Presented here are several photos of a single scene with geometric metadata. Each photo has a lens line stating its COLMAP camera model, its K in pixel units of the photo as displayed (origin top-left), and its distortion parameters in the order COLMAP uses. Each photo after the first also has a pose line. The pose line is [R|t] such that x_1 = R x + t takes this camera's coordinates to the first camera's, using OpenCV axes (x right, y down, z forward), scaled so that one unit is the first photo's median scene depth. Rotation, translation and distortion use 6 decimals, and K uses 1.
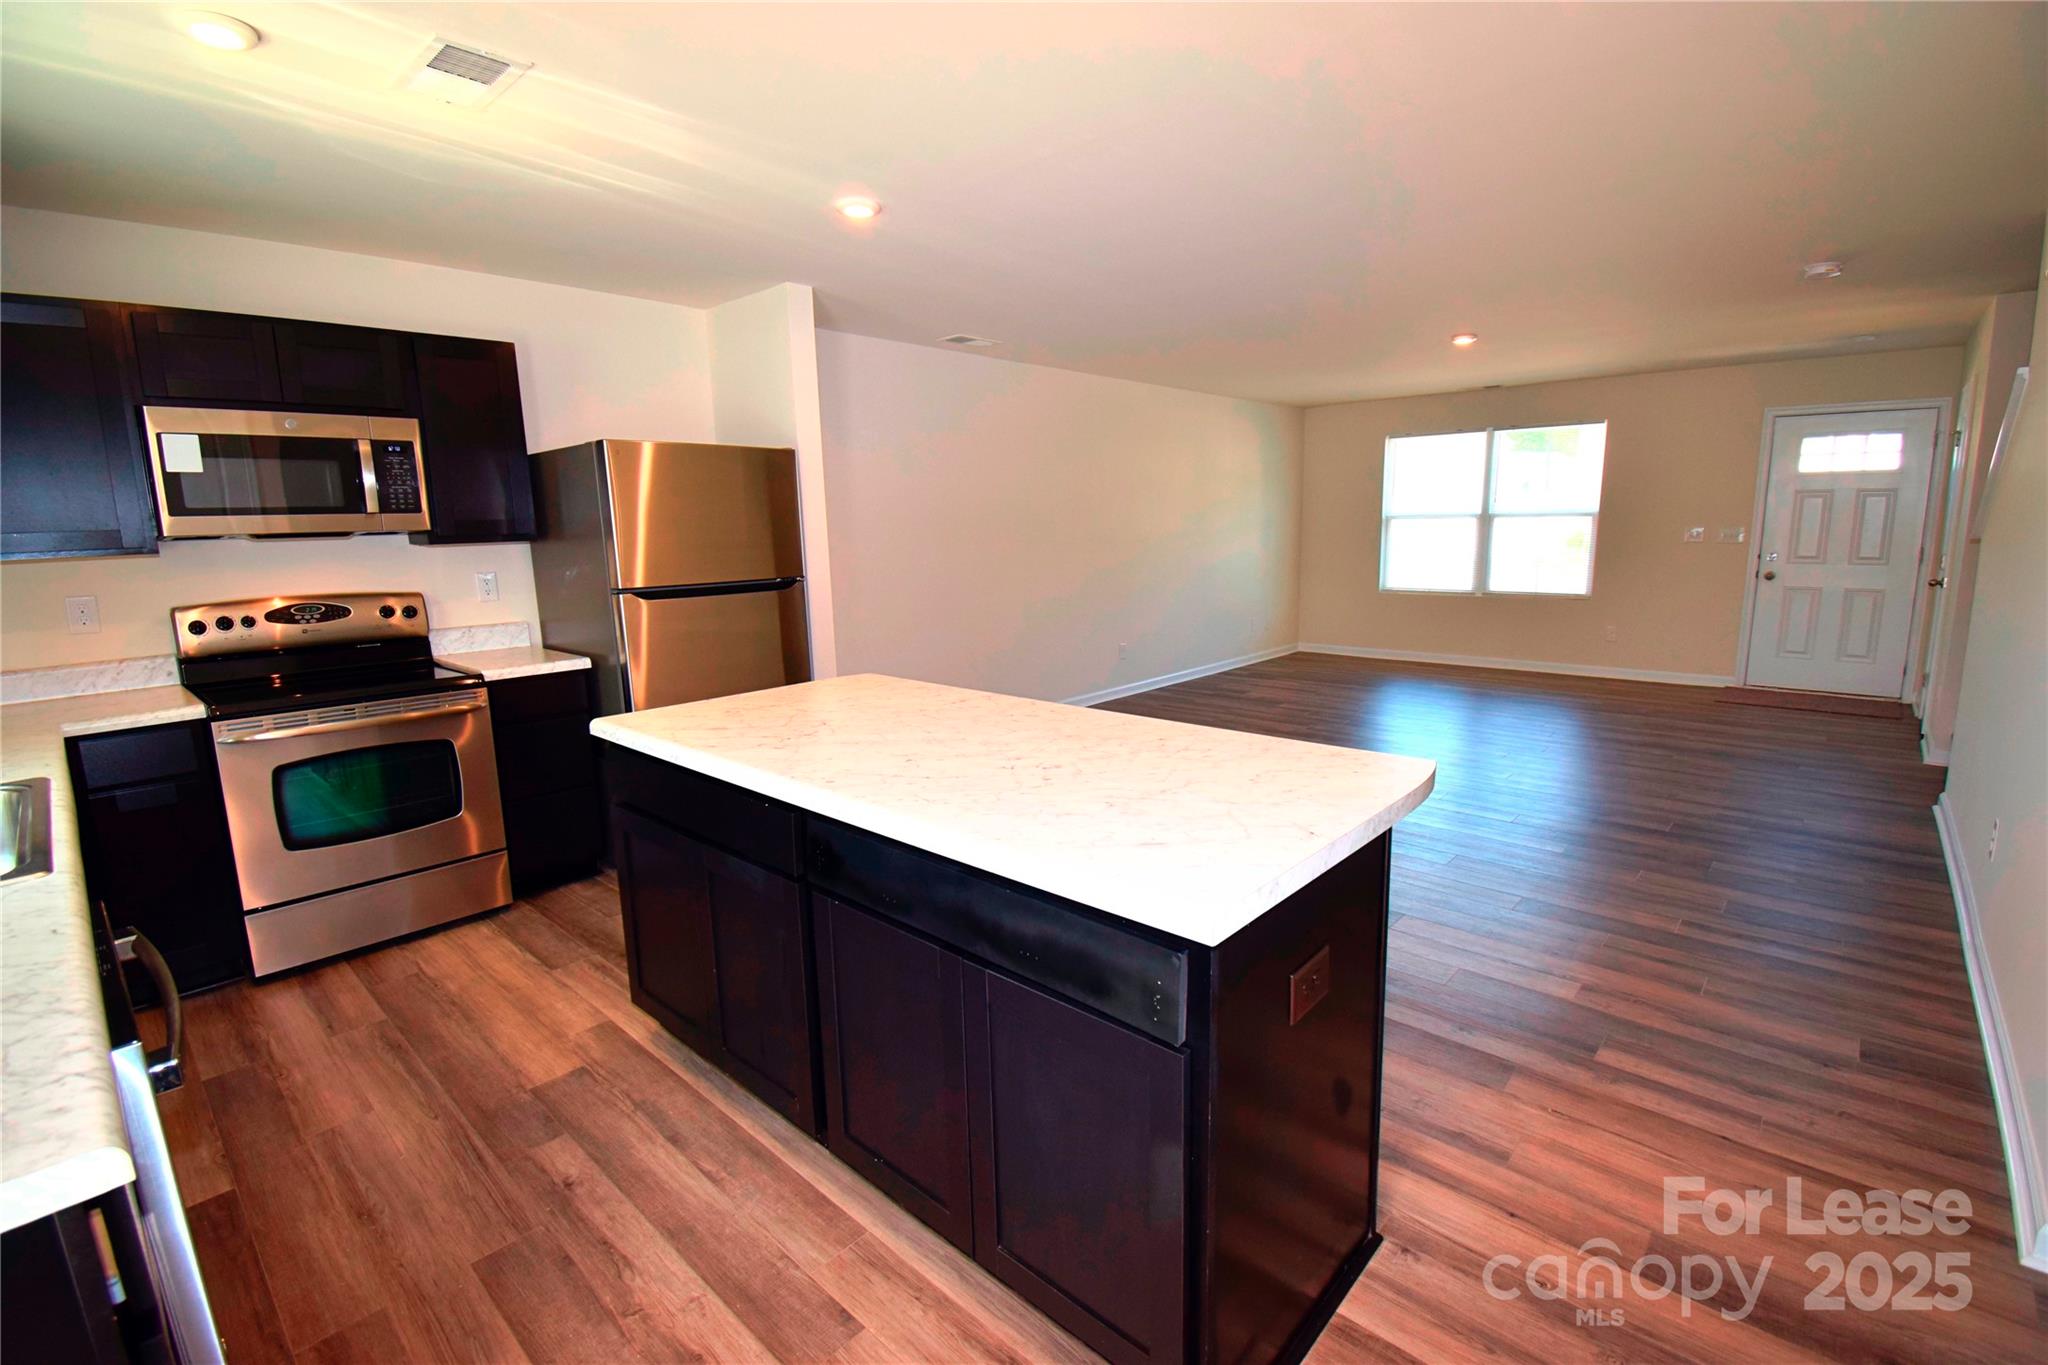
lens RADIAL K [[903.9, 0, 1024.0], [0, 903.9, 682.5], [0, 0, 1]] dist [0.018307, -0.023516]
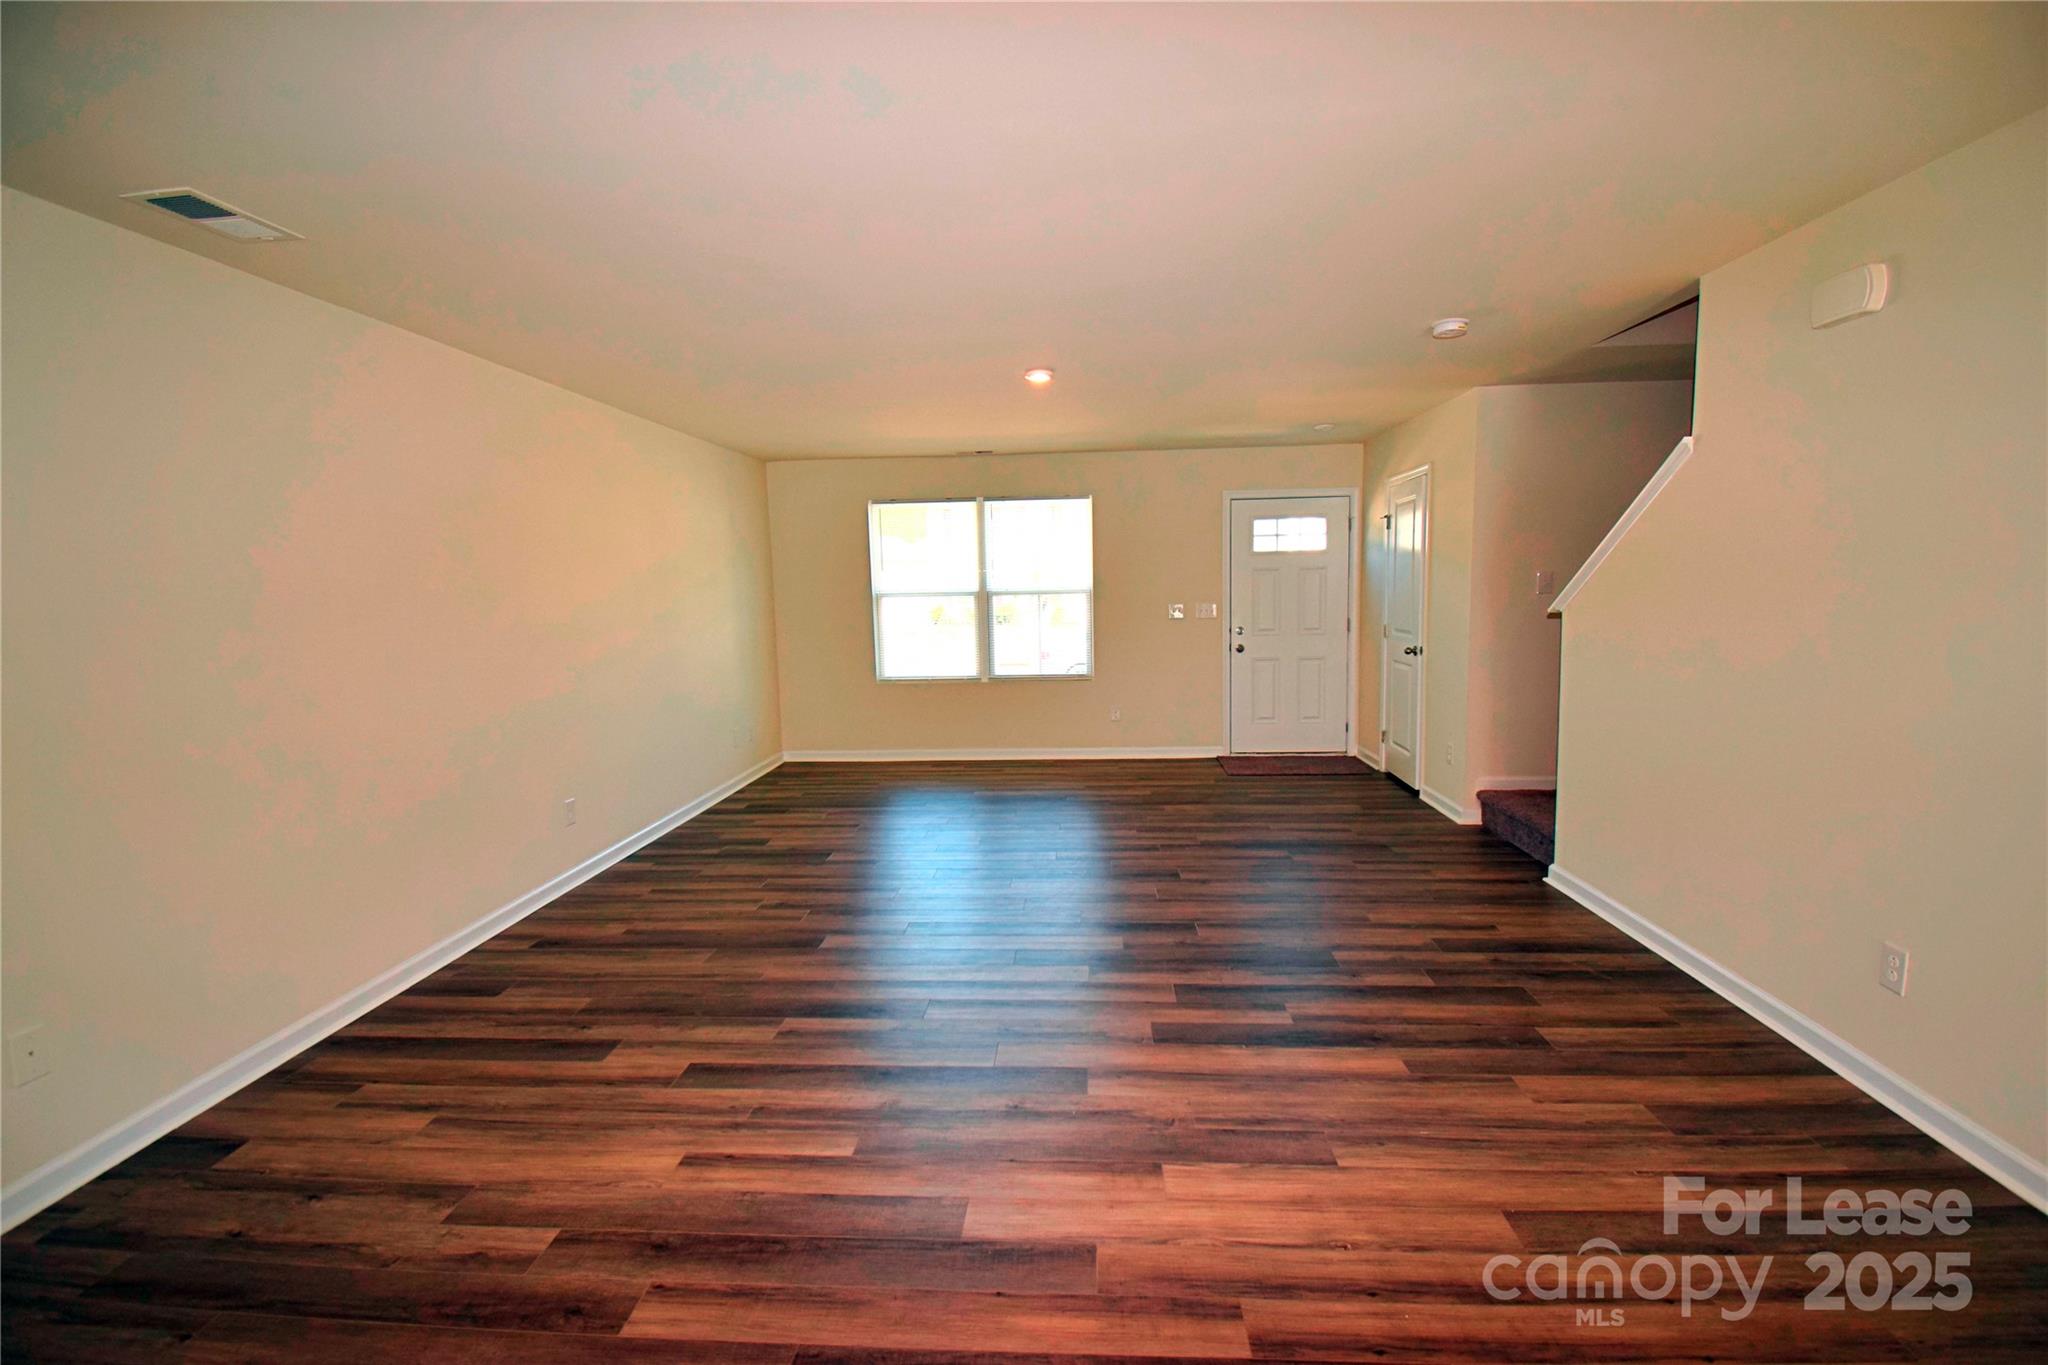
lens RADIAL K [[903.9, 0, 1024.0], [0, 903.9, 682.5], [0, 0, 1]] dist [0.018307, -0.023516]
pose [[0.782442, -0.065529, 0.619266, -0.026131], [0.116689, 0.992261, -0.042438, -0.057214], [-0.611693, 0.105467, 0.784033, 0.300262]]
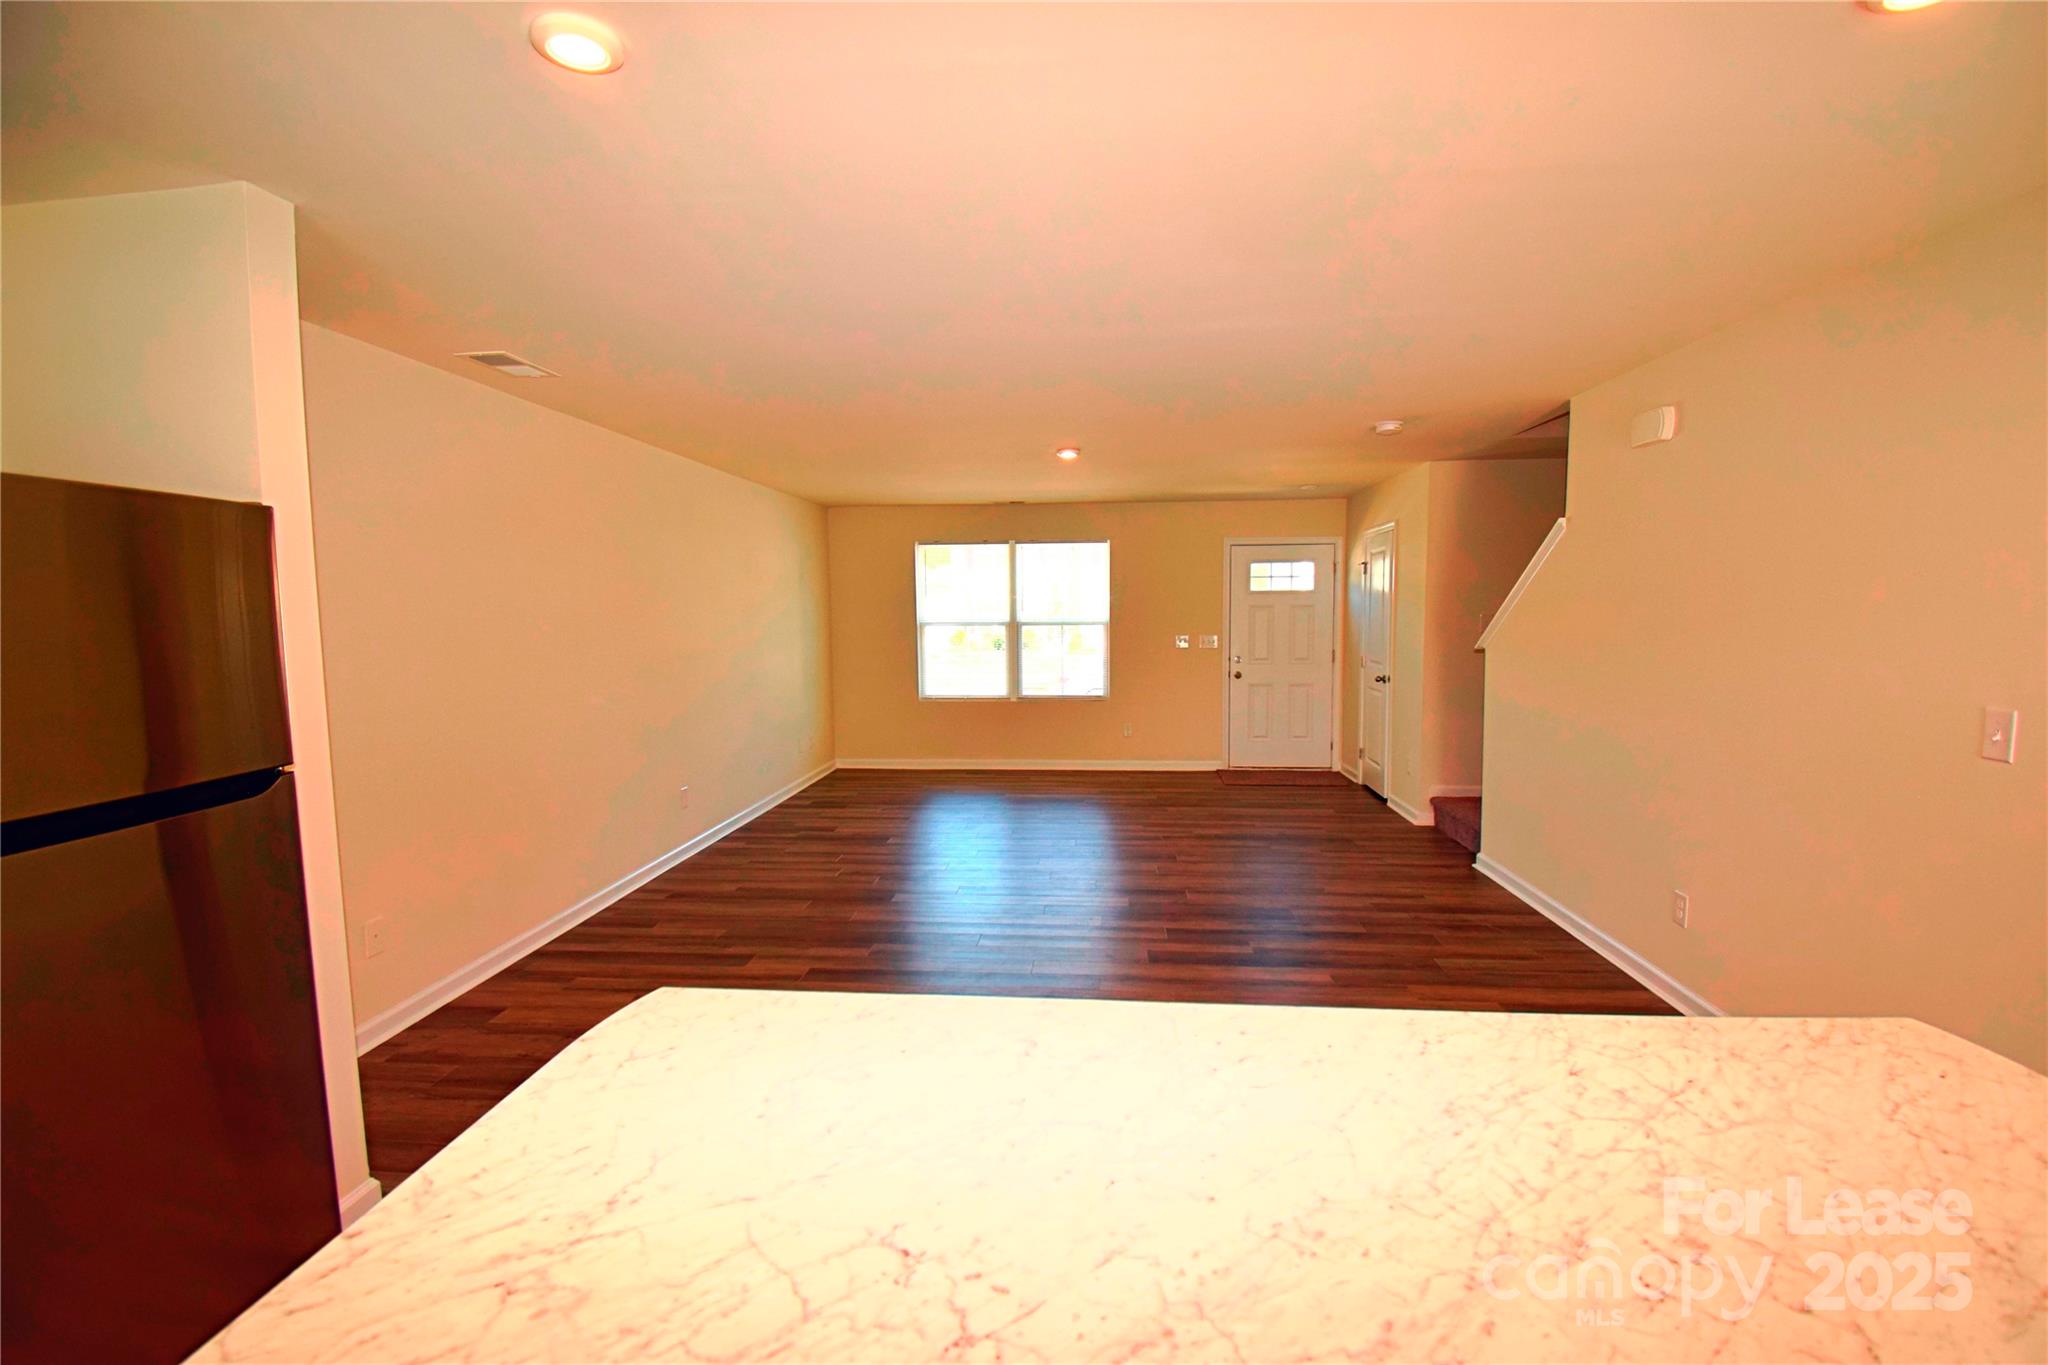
lens RADIAL K [[903.9, 0, 1024.0], [0, 903.9, 682.5], [0, 0, 1]] dist [0.018307, -0.023516]
pose [[0.794547, -0.036060, 0.606131, -0.119468], [0.099862, 0.992403, -0.071864, -0.045291], [-0.598935, 0.117629, 0.792111, 0.198137]]
